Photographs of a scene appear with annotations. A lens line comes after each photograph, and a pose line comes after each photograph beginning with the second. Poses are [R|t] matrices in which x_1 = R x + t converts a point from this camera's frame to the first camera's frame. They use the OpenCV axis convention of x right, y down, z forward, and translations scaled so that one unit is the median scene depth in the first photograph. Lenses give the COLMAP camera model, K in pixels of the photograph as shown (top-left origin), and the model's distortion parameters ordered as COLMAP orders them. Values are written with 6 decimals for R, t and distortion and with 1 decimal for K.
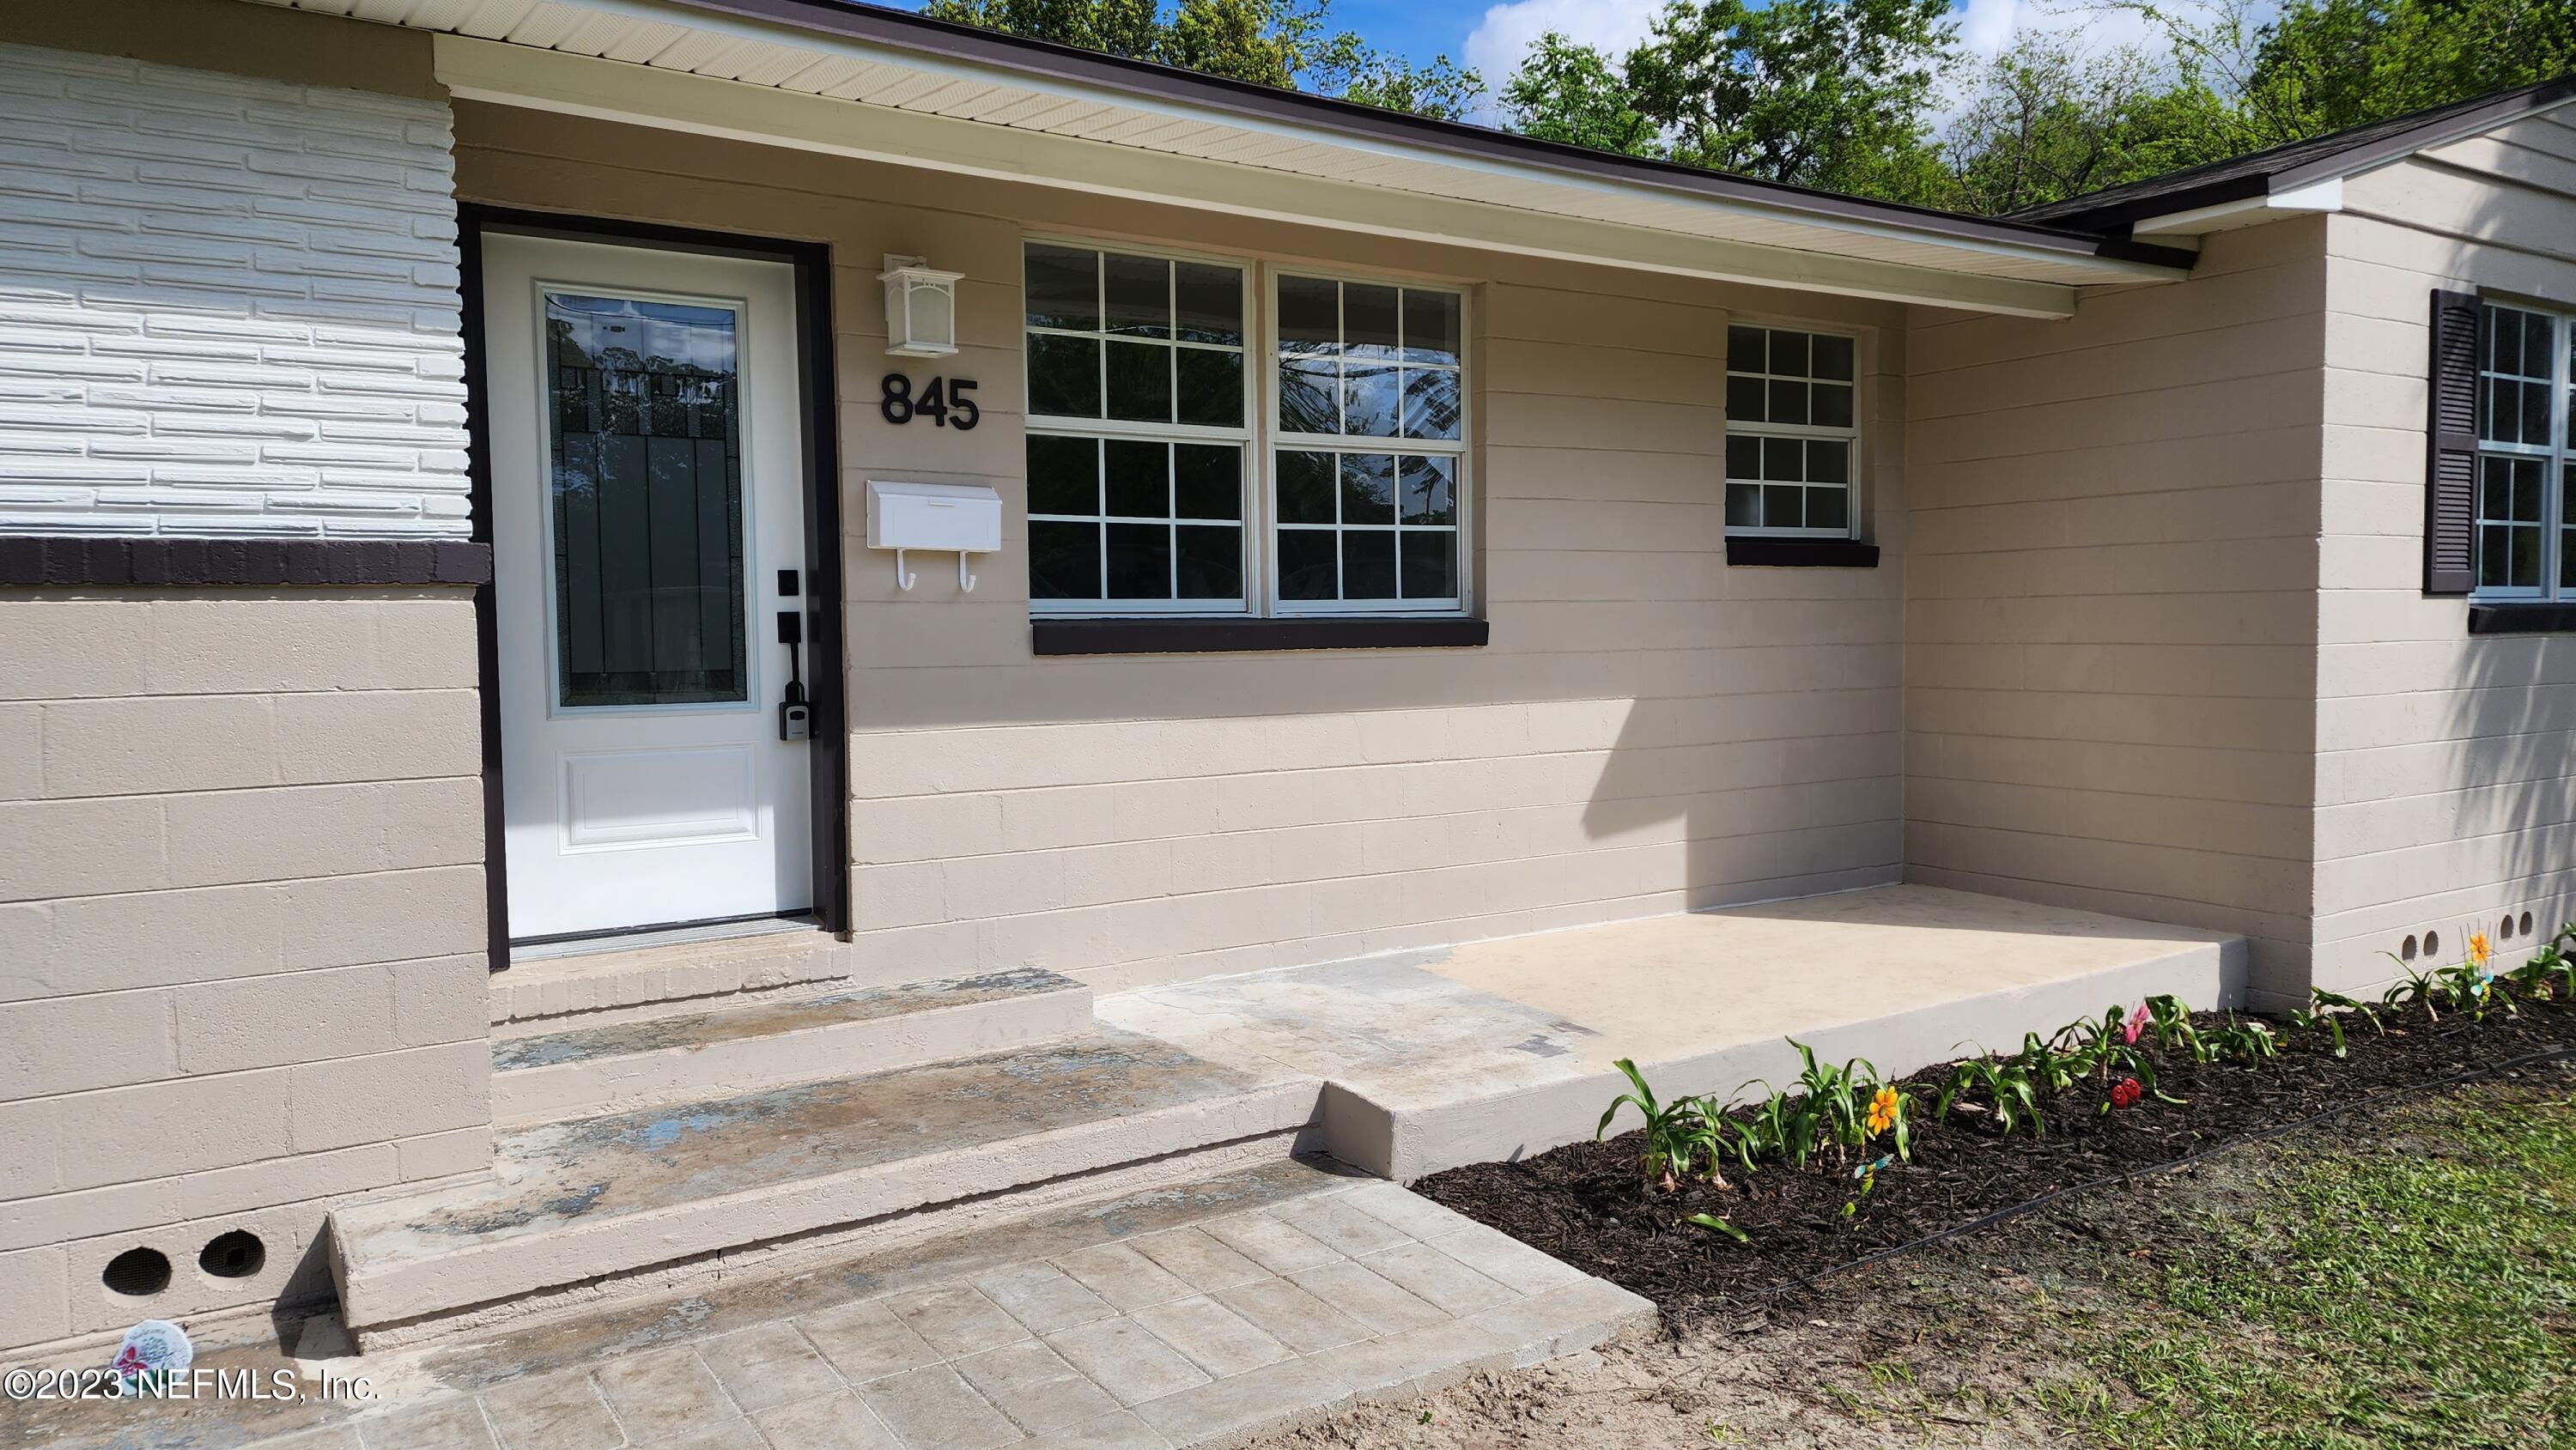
lens RADIAL K [[1770.7, 0, 1319.7], [0, 1770.7, 708.5], [0, 0, 1]] dist [0.090632, -0.059198]
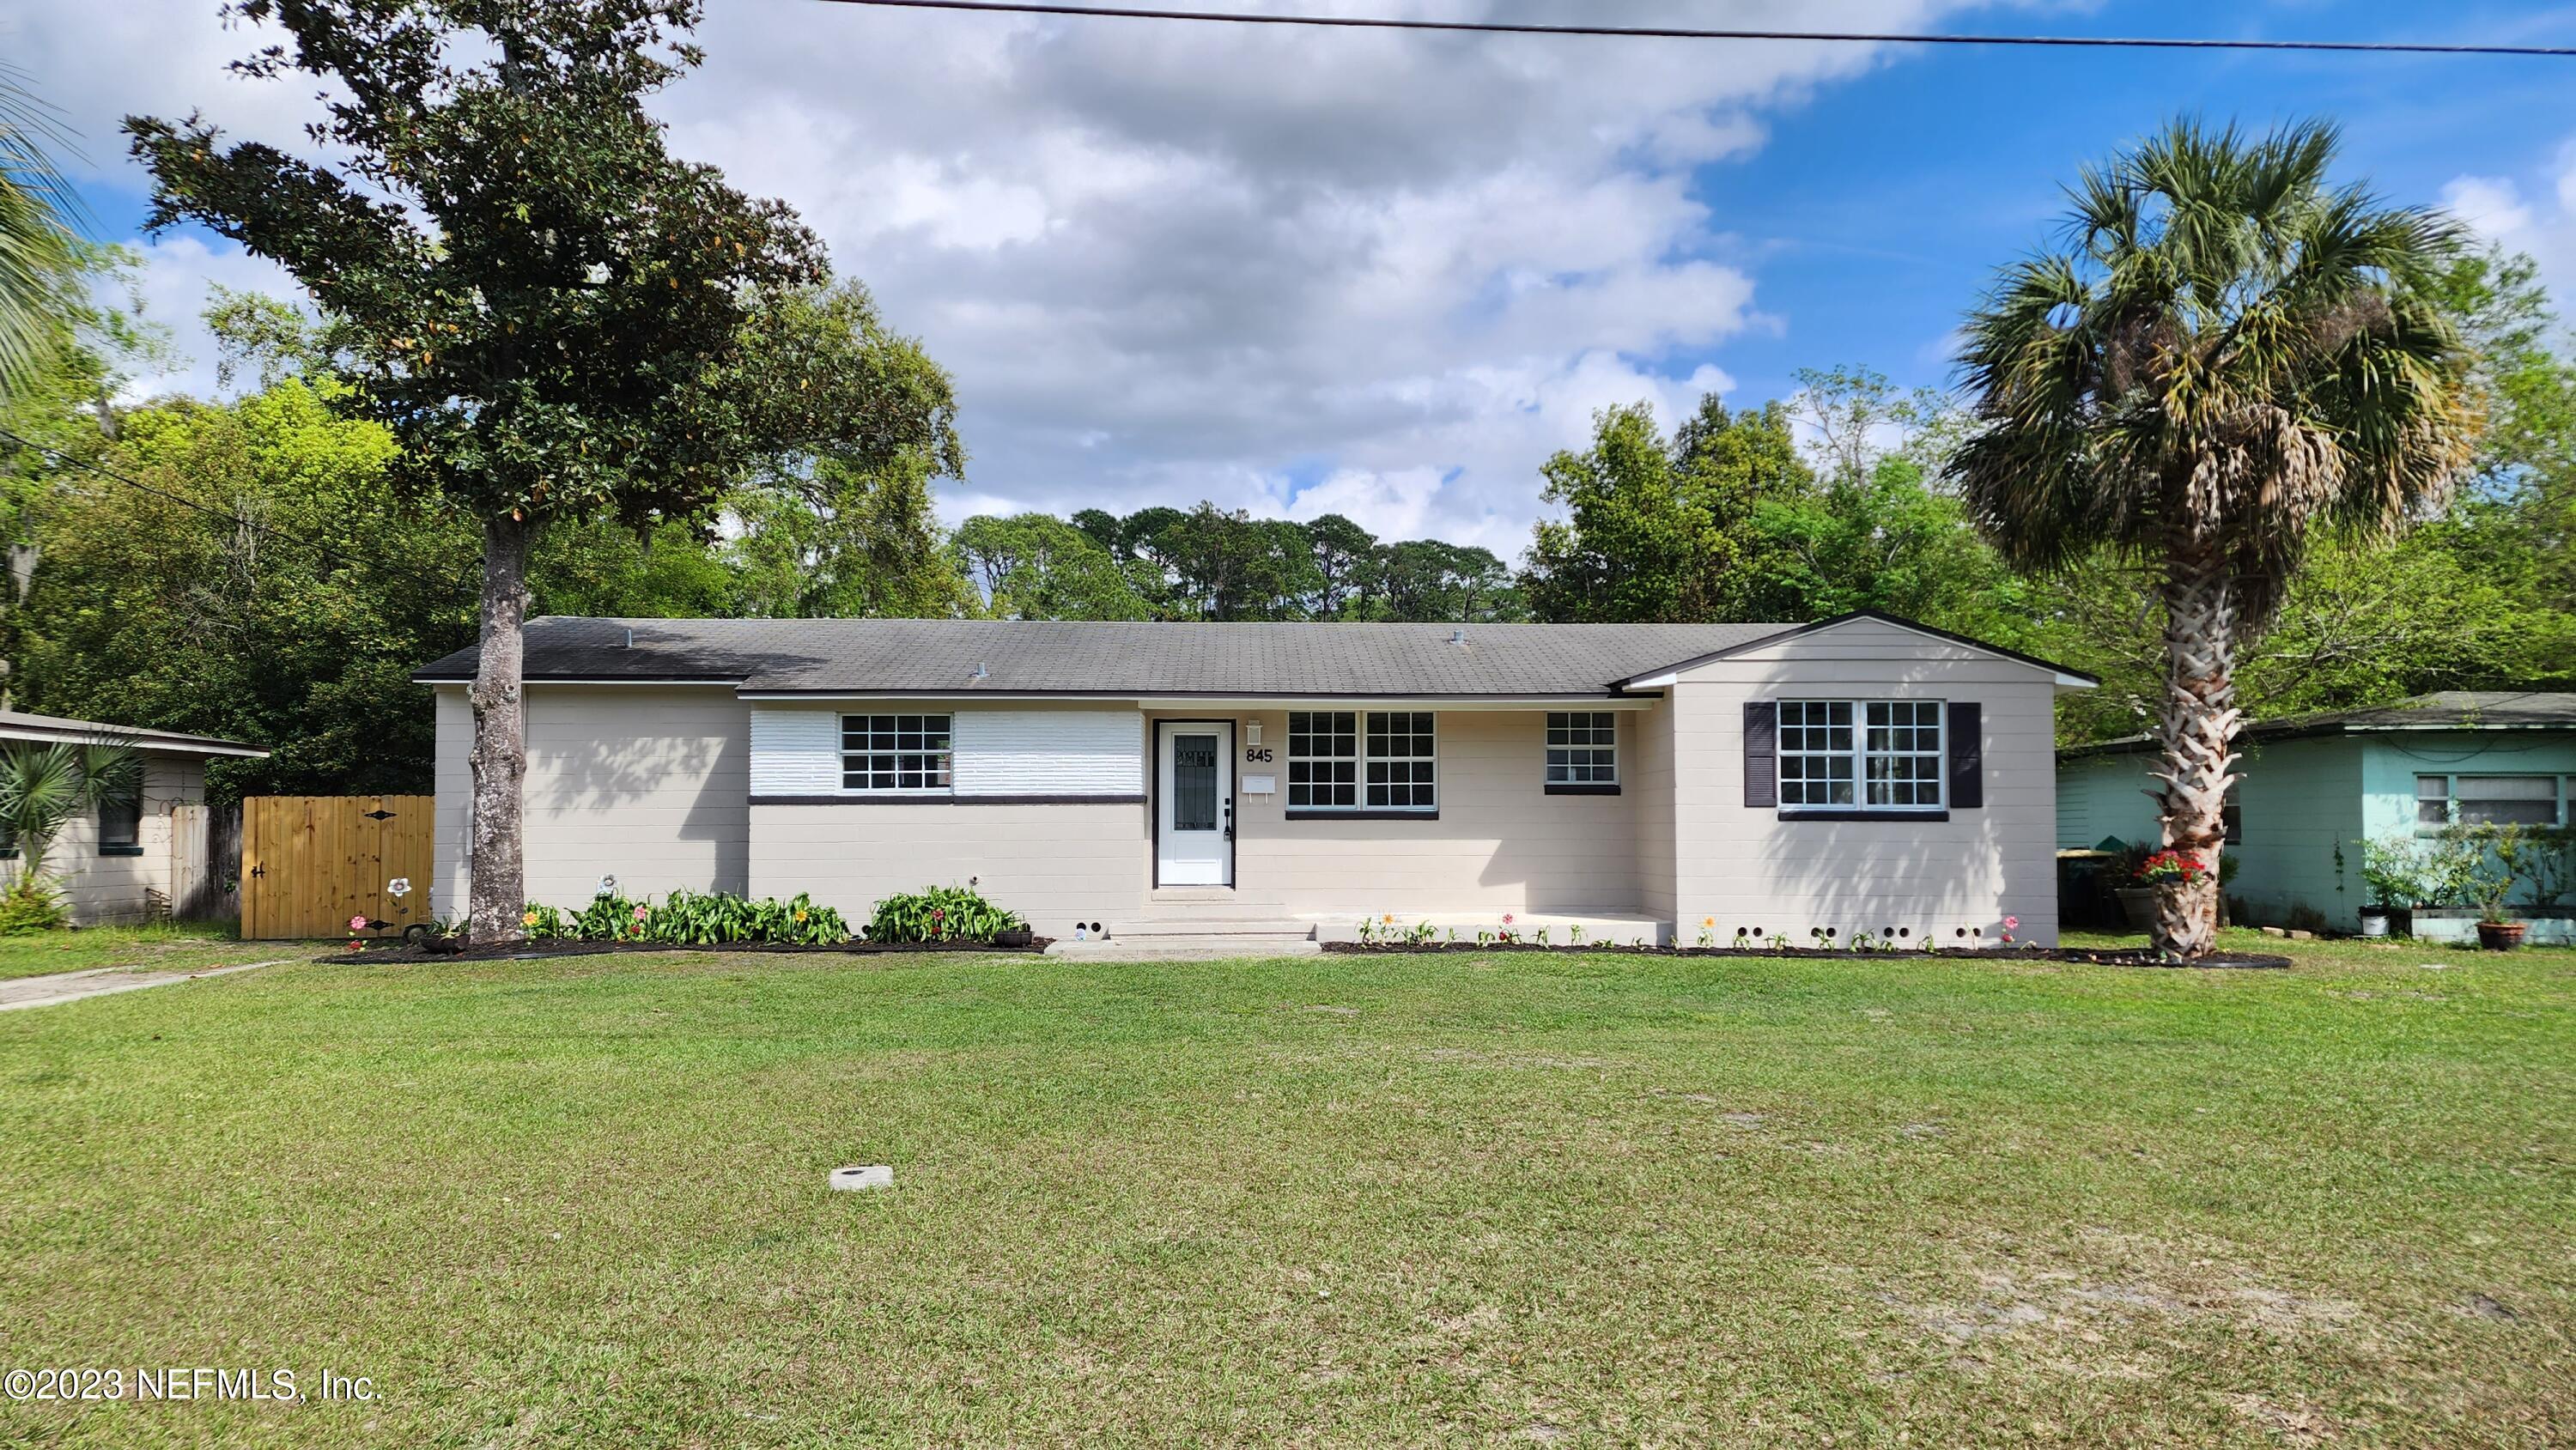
lens RADIAL K [[1770.7, 0, 1295.2], [0, 1770.7, 717.9], [0, 0, 1]] dist [0.090632, -0.059198]
pose [[0.842754, -0.019410, -0.537950, 1.736666], [-0.034258, 0.995390, -0.089583, 0.082783], [0.537208, 0.093925, 0.838204, -1.996107]]
